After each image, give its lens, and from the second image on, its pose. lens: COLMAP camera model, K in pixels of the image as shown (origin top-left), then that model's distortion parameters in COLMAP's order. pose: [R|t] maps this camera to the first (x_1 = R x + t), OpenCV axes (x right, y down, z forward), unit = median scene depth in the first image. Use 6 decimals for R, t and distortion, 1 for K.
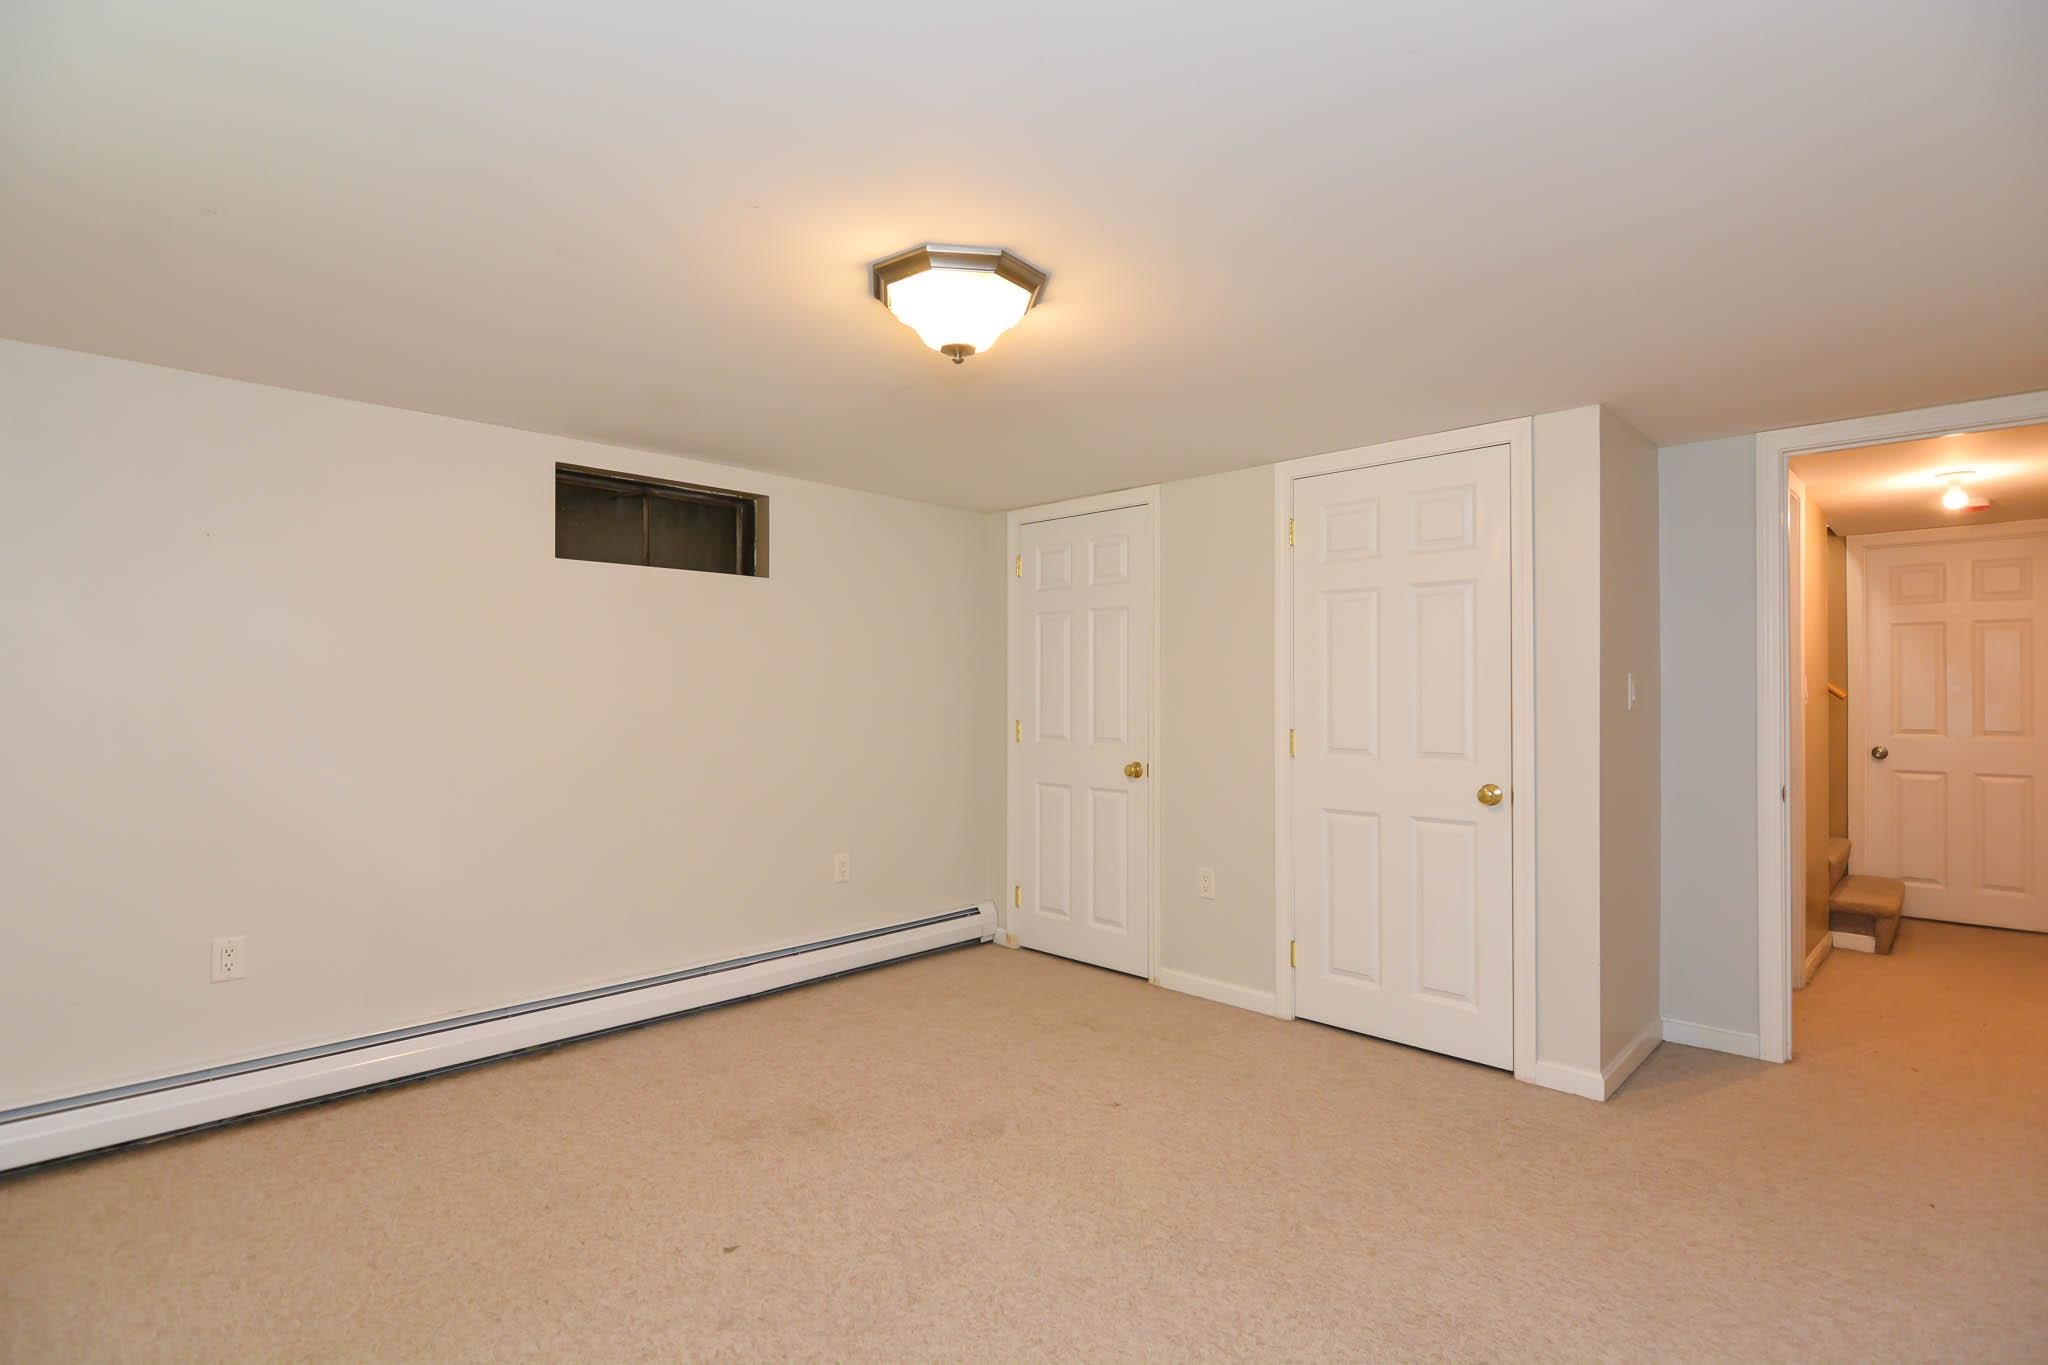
lens RADIAL K [[982.7, 0, 1027.0], [0, 982.7, 686.1], [0, 0, 1]] dist [0.003971, -0.006678]
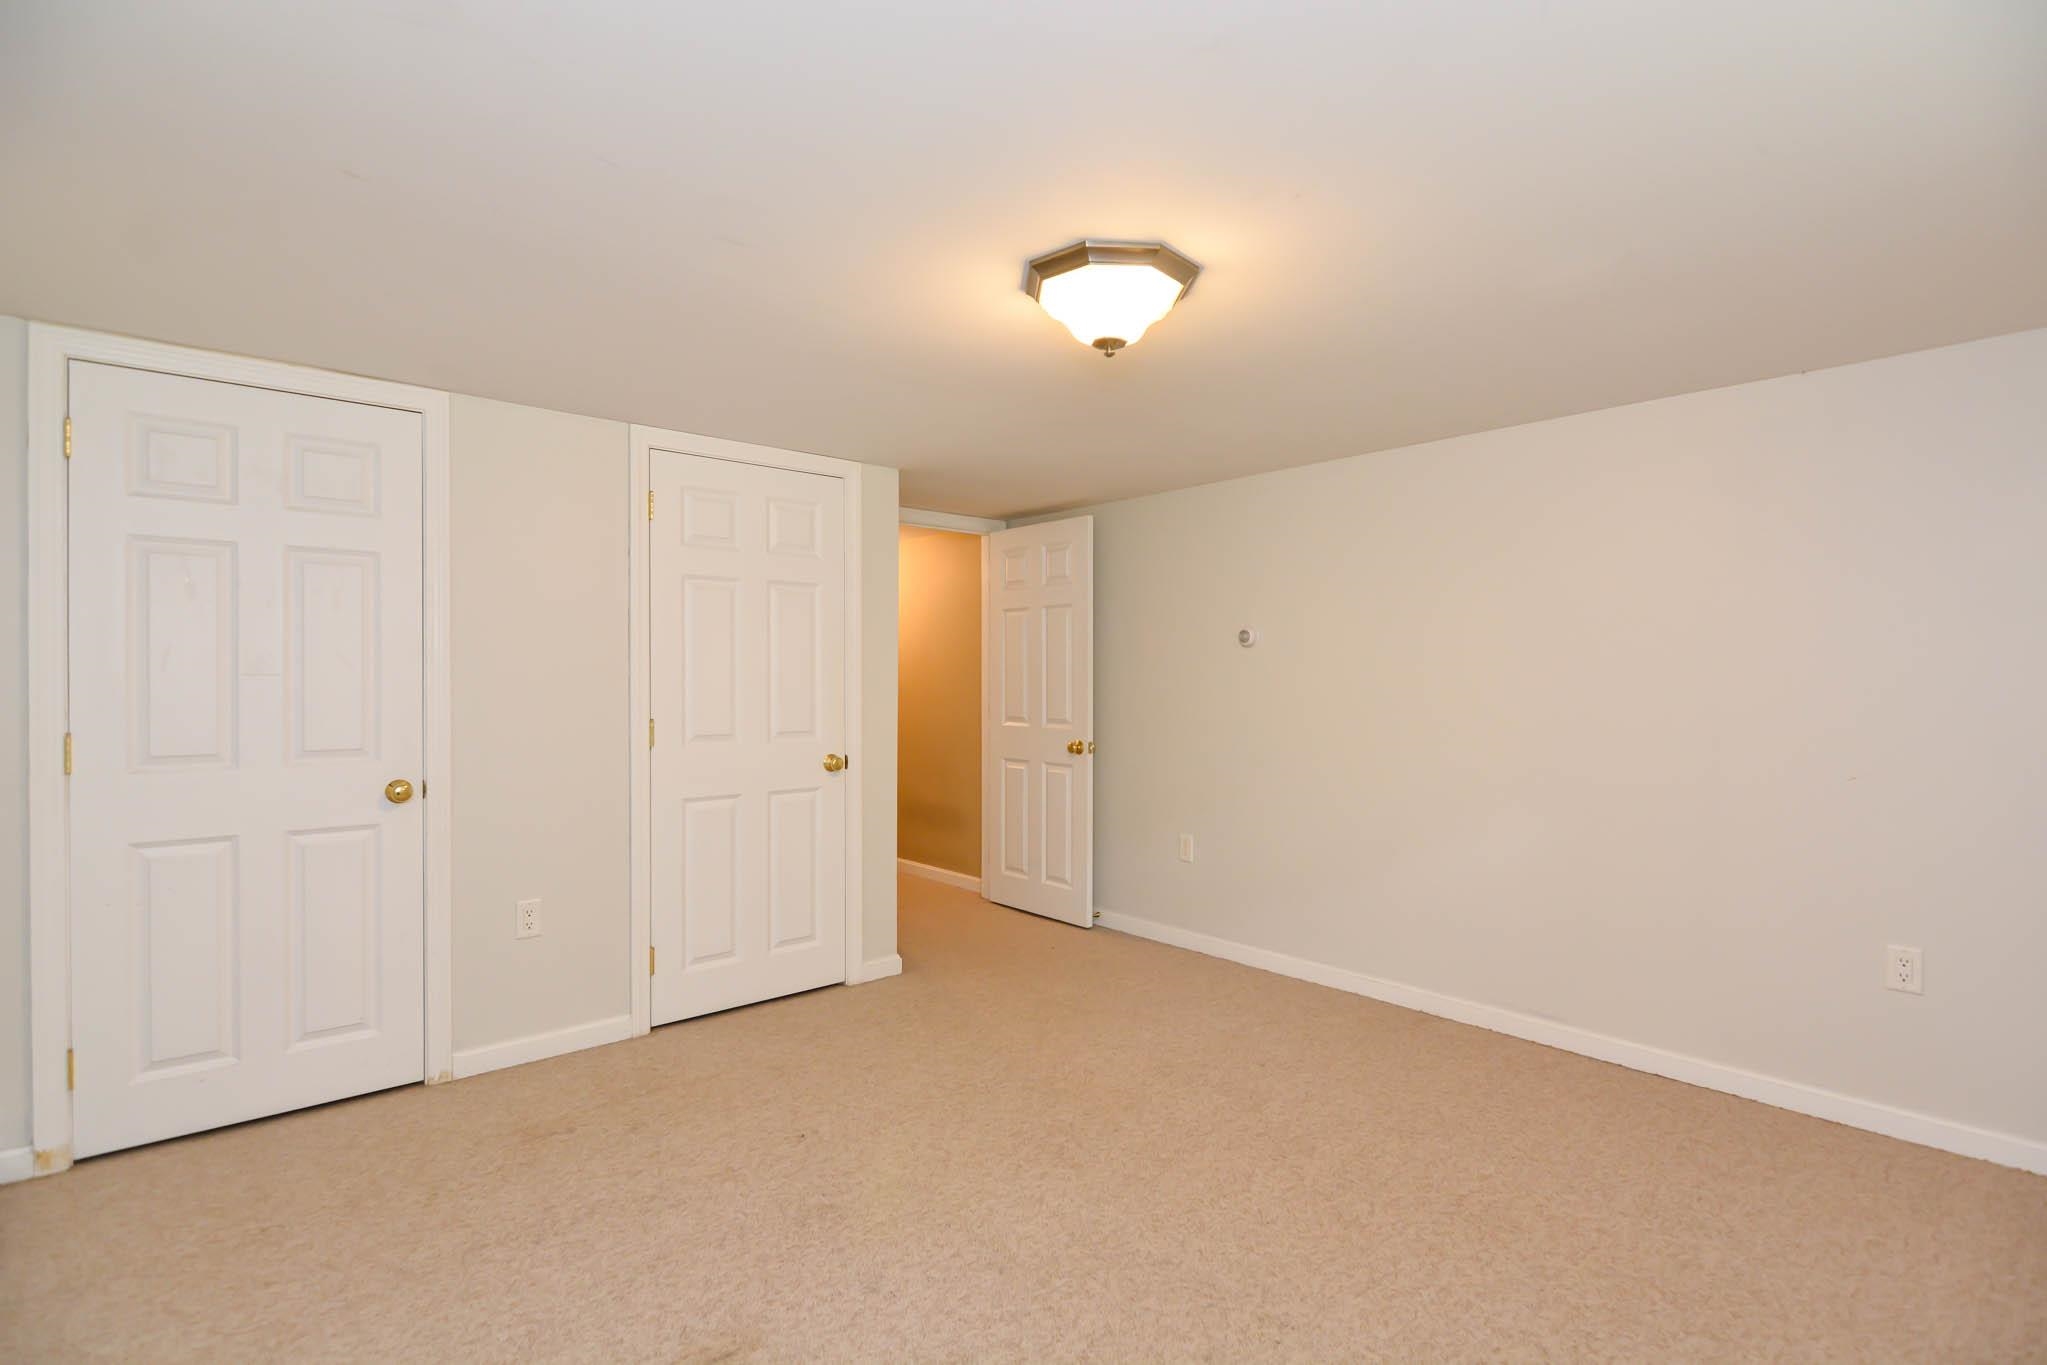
lens RADIAL K [[982.5, 0, 1028.8], [0, 982.5, 674.6], [0, 0, 1]] dist [-0.040336, 0.000473]
pose [[0.040084, -0.000157, 0.999196, -0.617829], [-0.005310, 0.999986, 0.000370, 0.000207], [-0.999182, -0.005321, 0.040083, 0.595275]]
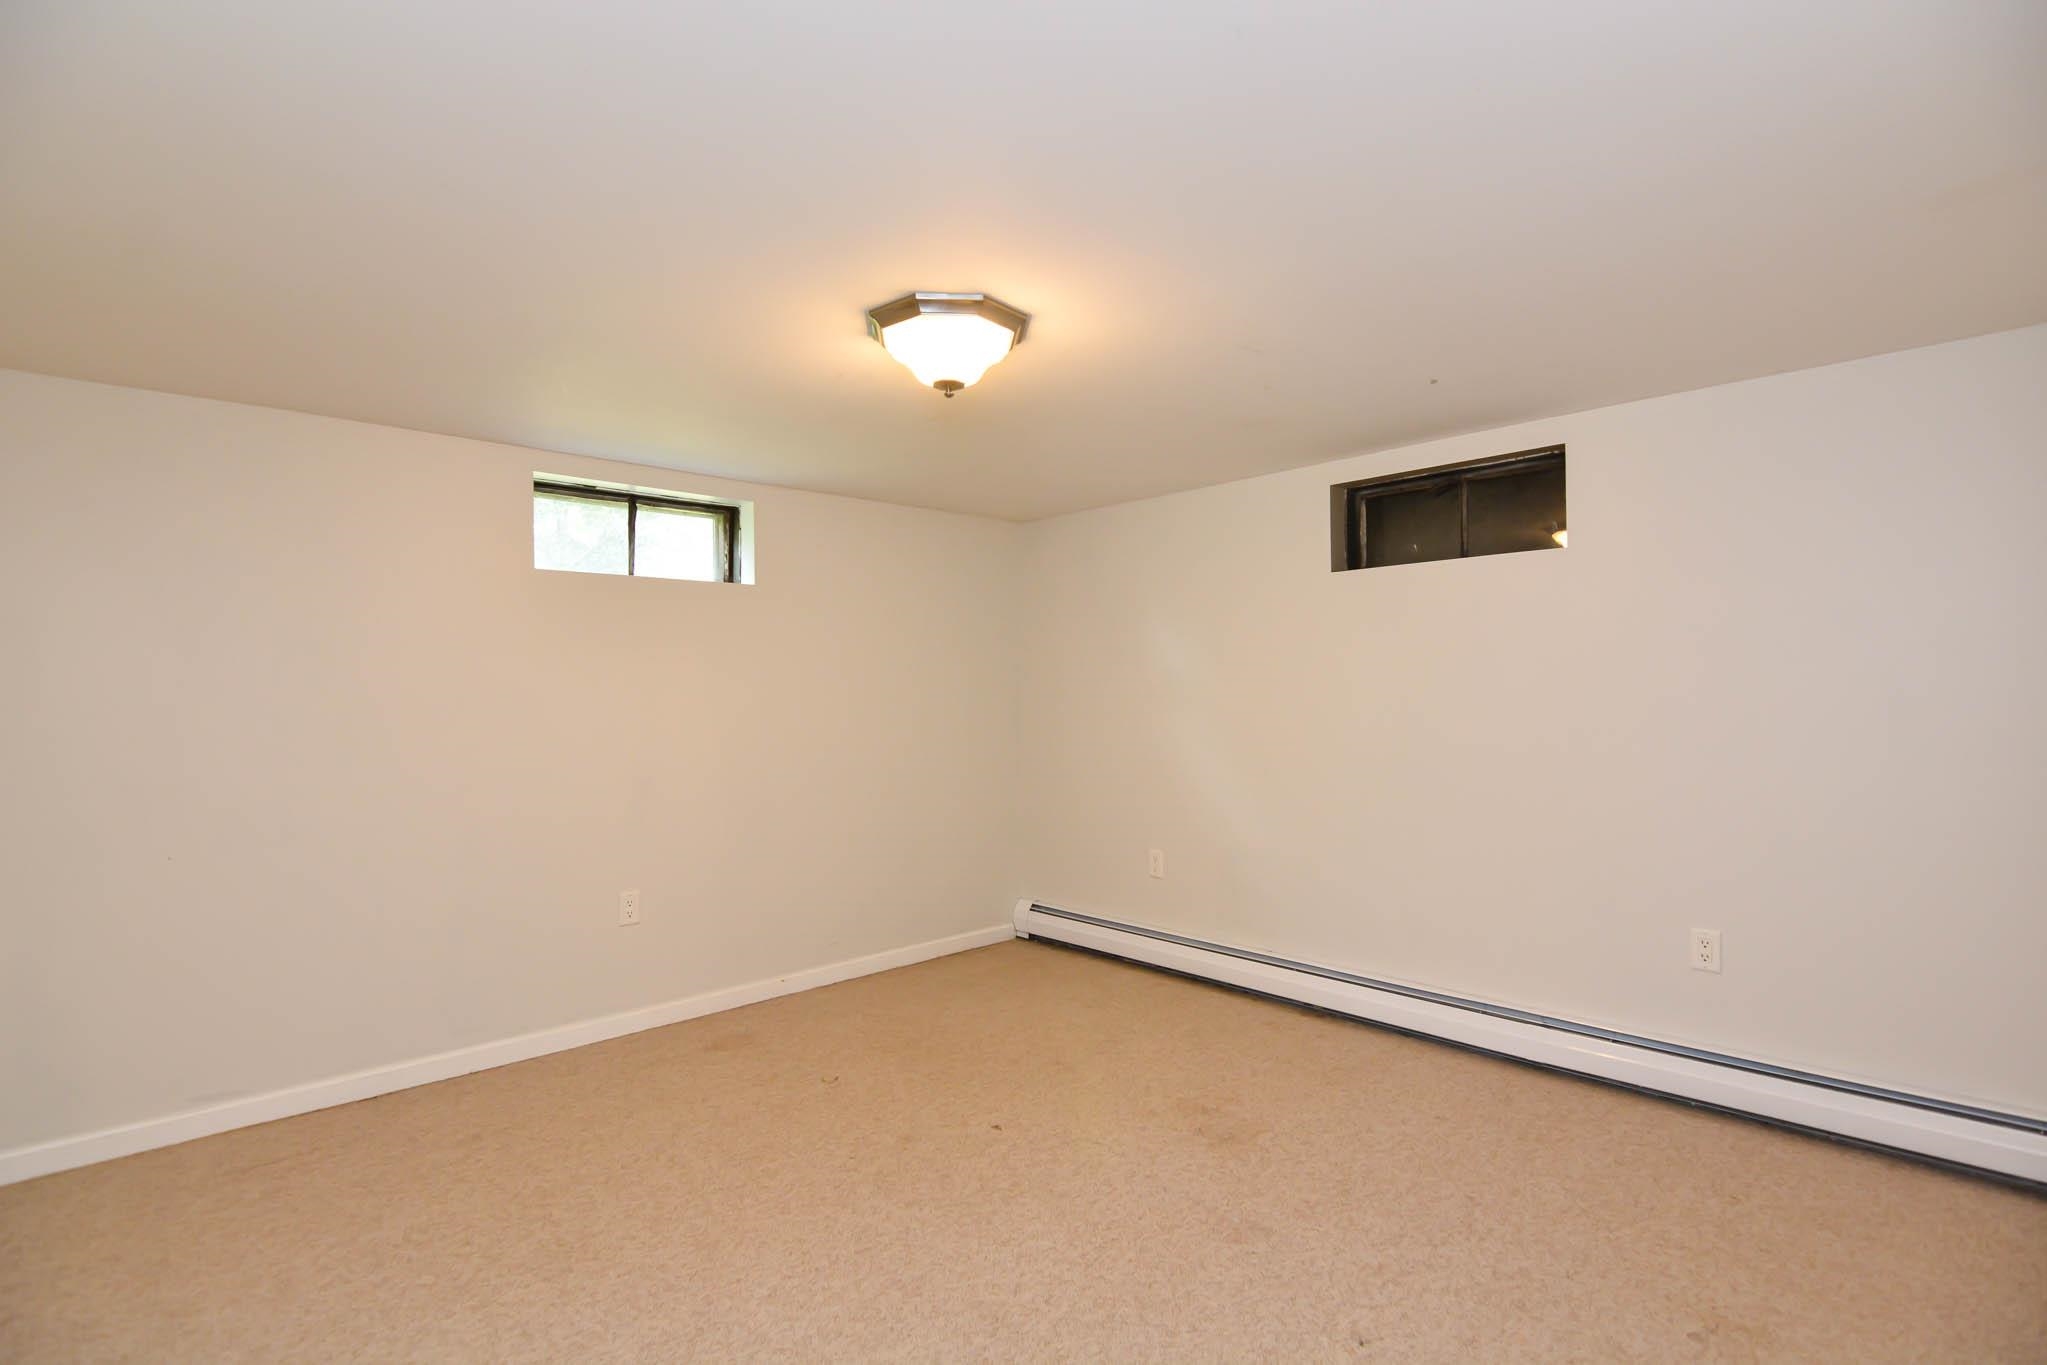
lens RADIAL K [[956.8, 0, 1023.5], [0, 956.8, 682.5], [0, 0, 1]] dist [0.018575, -0.000261]
pose [[-0.008287, -0.019774, -0.999770, 0.560561], [0.003792, 0.999797, -0.019806, 0.014281], [0.999958, -0.003955, -0.008211, 0.619380]]
